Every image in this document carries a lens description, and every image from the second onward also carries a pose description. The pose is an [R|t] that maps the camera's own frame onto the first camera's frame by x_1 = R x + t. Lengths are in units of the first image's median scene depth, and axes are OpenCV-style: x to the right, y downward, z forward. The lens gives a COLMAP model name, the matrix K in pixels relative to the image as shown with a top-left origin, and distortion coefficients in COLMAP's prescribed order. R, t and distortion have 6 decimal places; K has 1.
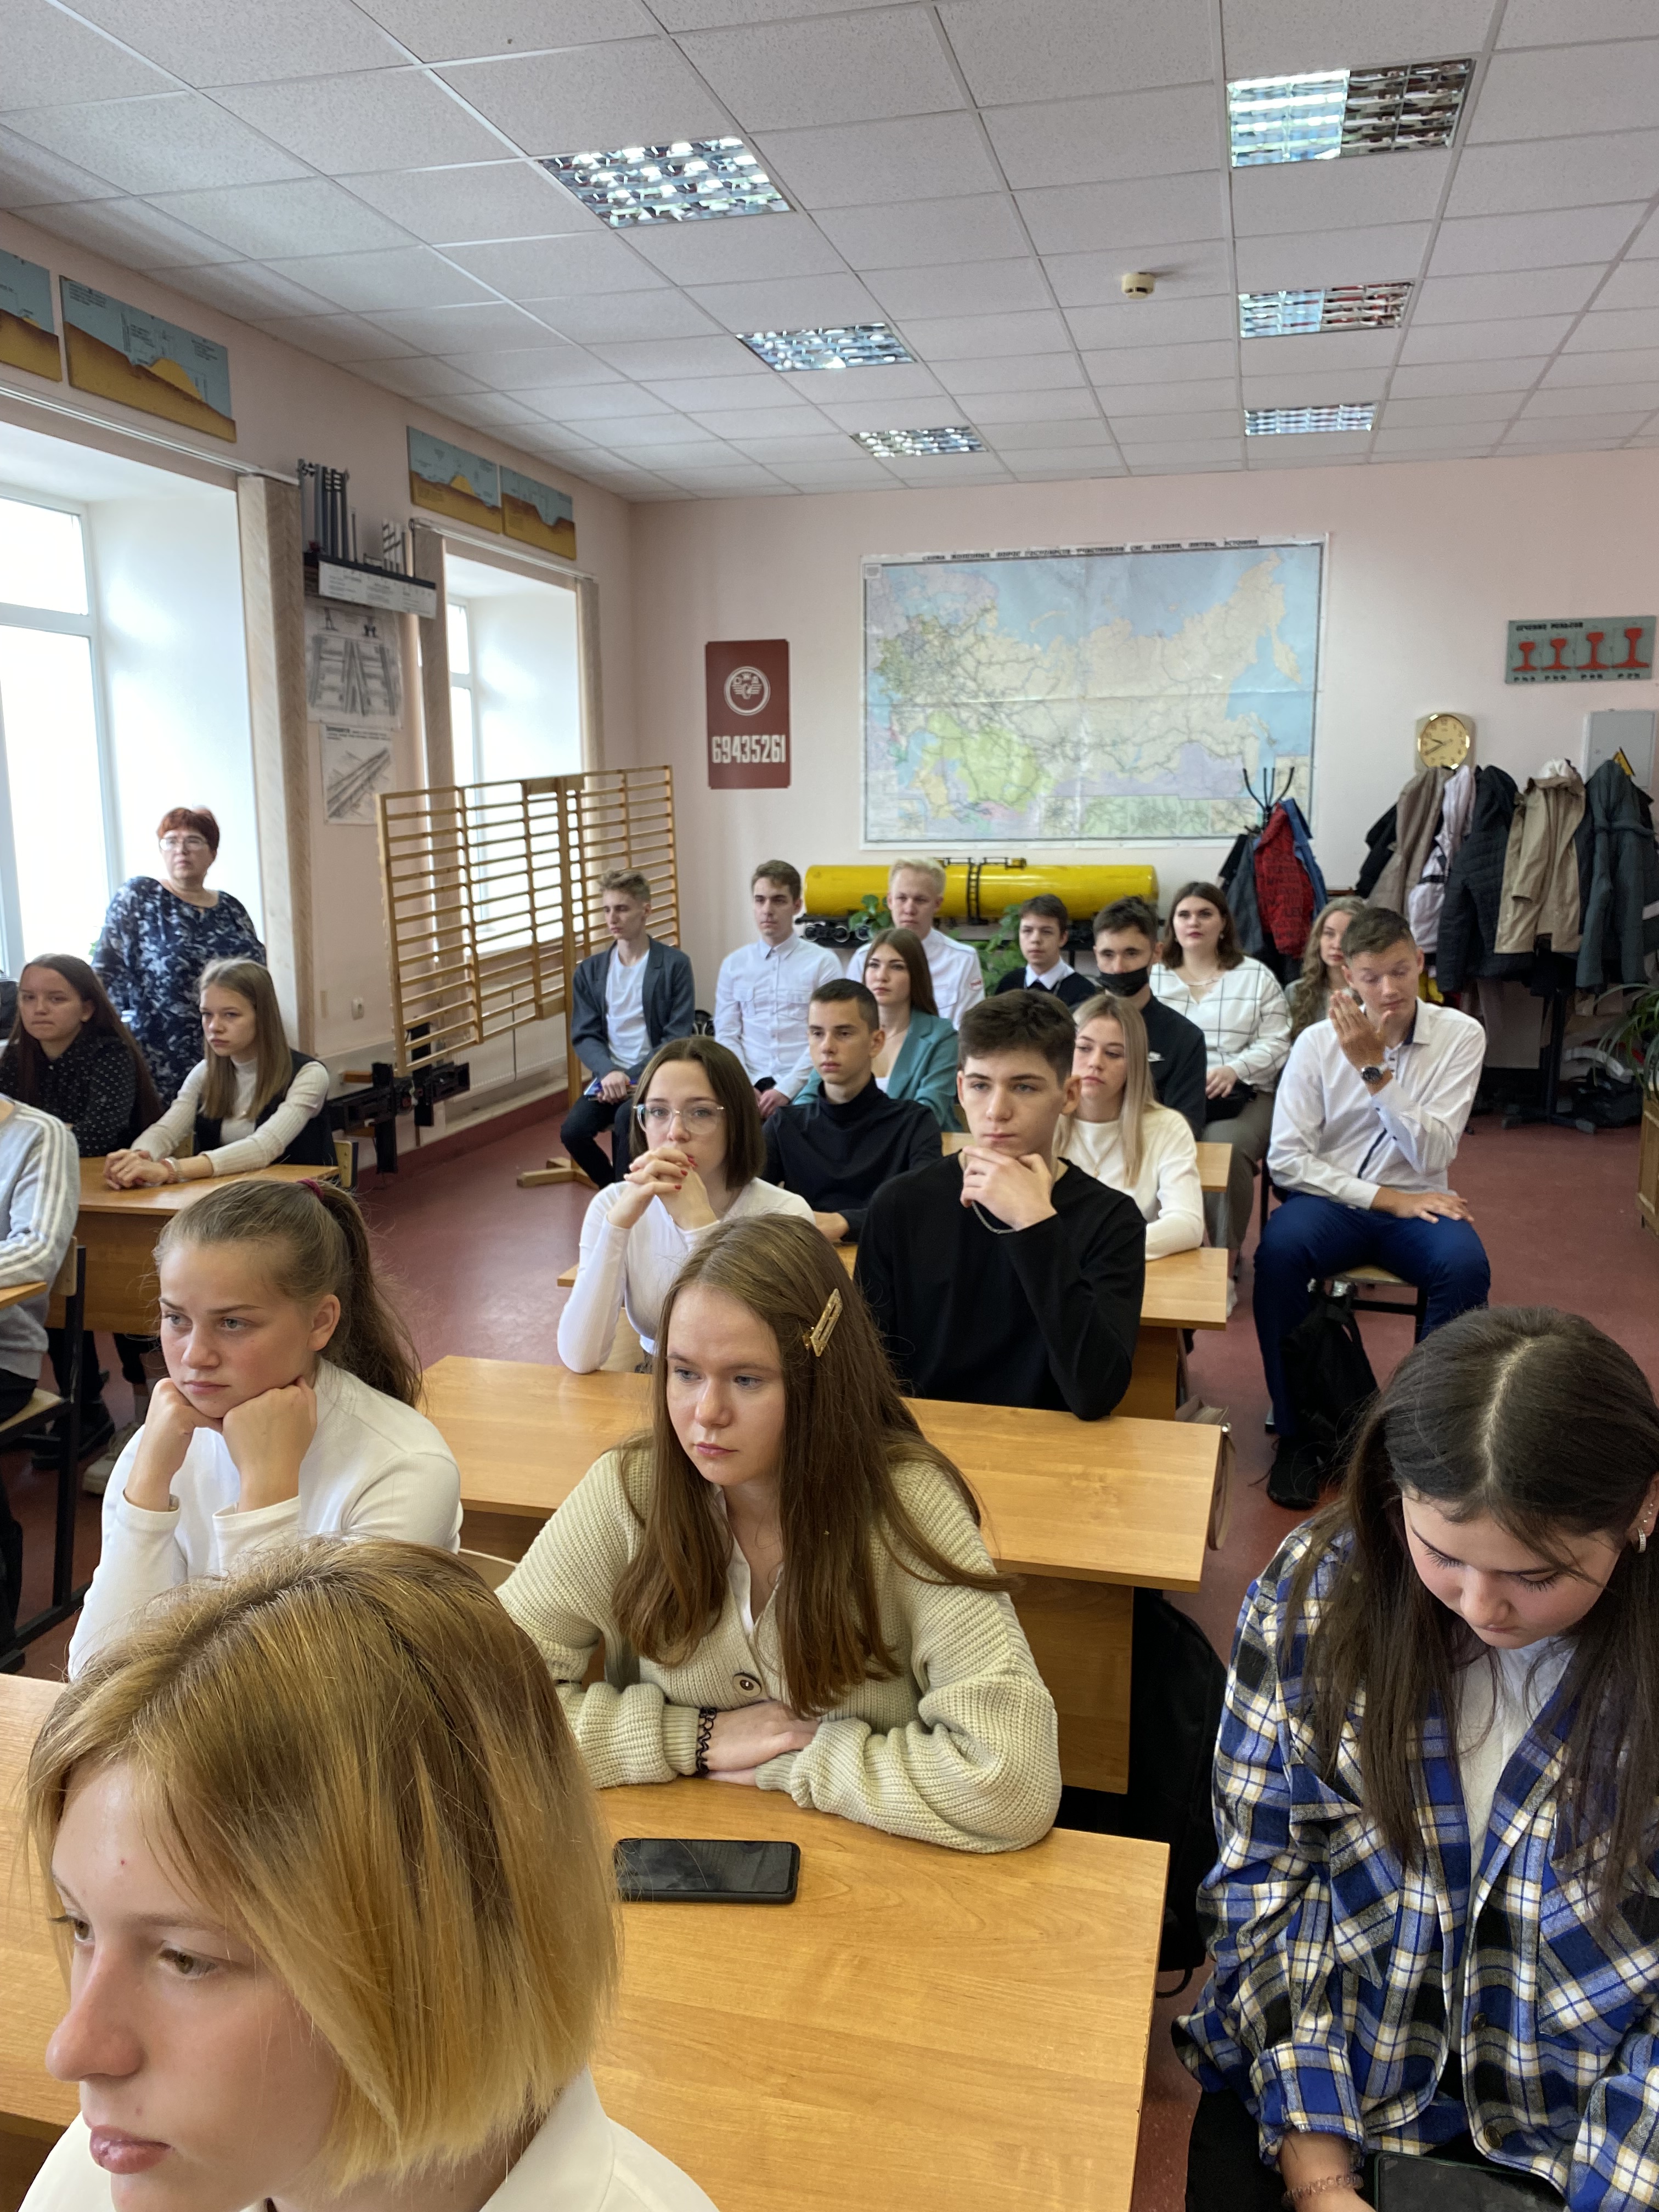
lens RADIAL K [[1692.1, 0, 829.5], [0, 1692.1, 1106.0], [0, 0, 1]] dist [0.055333, -0.083891]
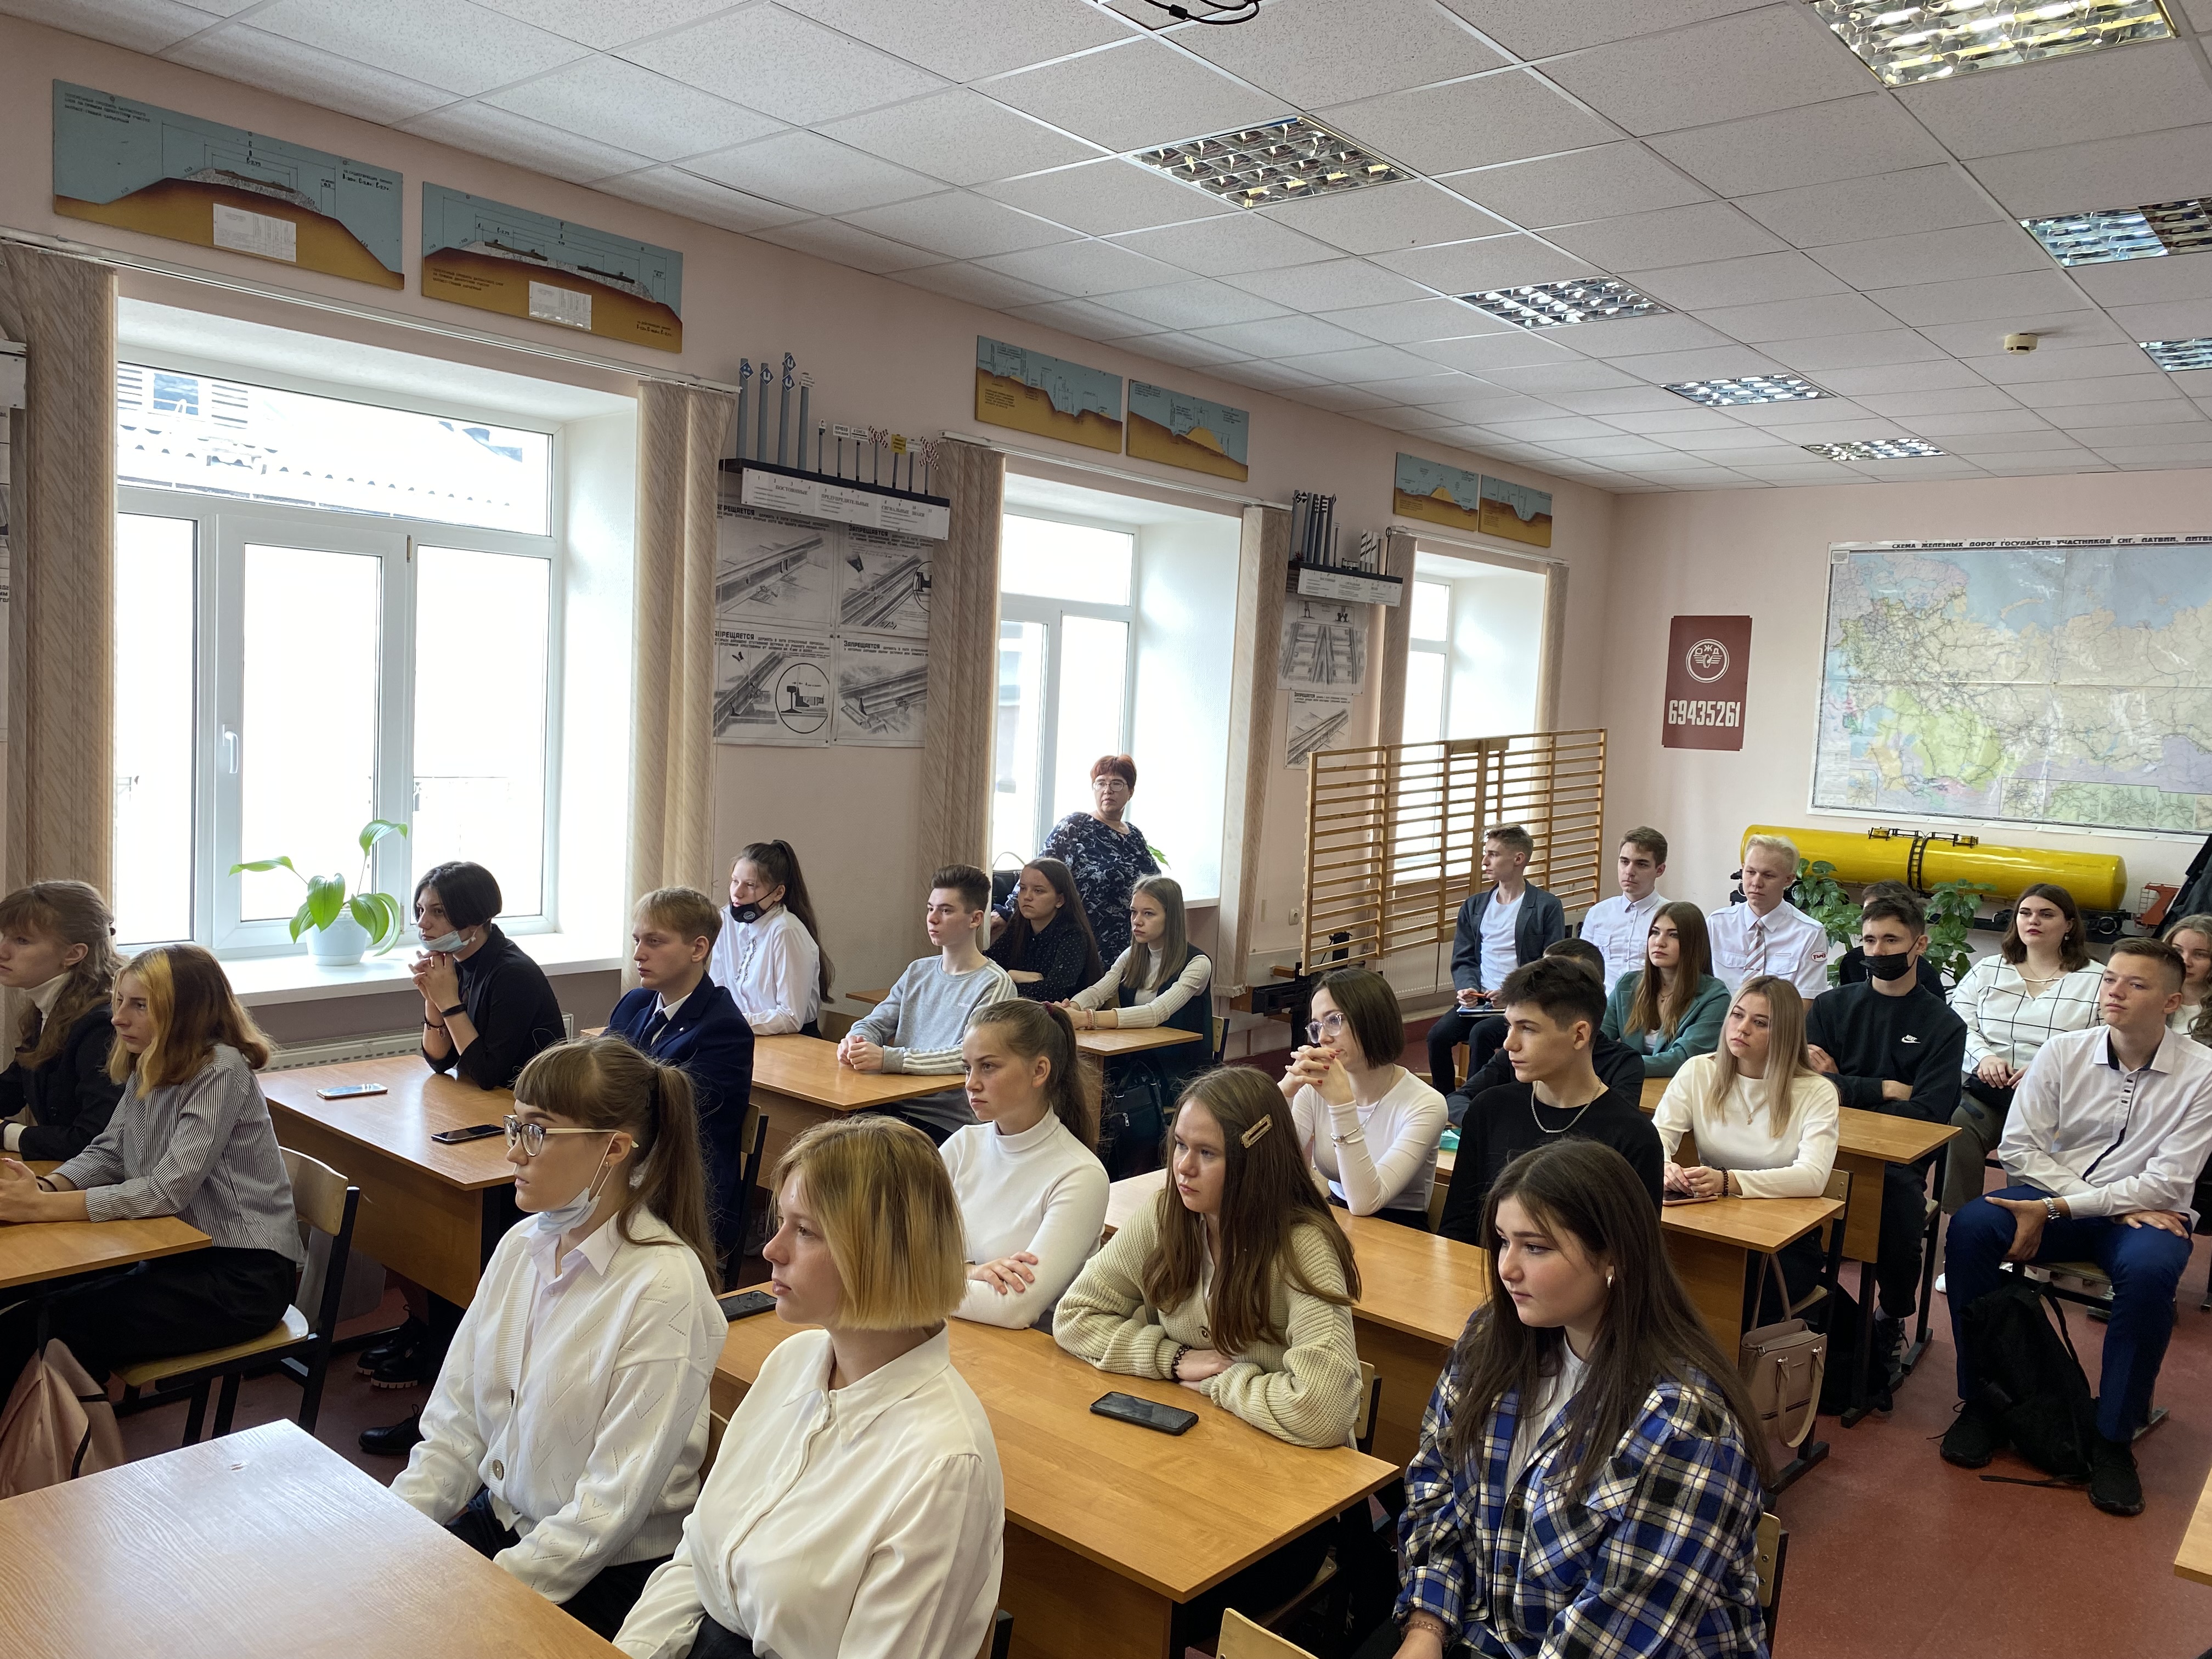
lens RADIAL K [[1692.1, 0, 1156.3], [0, 1692.1, 828.2], [0, 0, 1]] dist [0.055333, -0.083891]
pose [[0.905412, 0.085777, -0.415778, 0.135498], [-0.131576, 0.987848, -0.082727, -0.005815], [0.403629, 0.129609, 0.905696, -0.156228]]
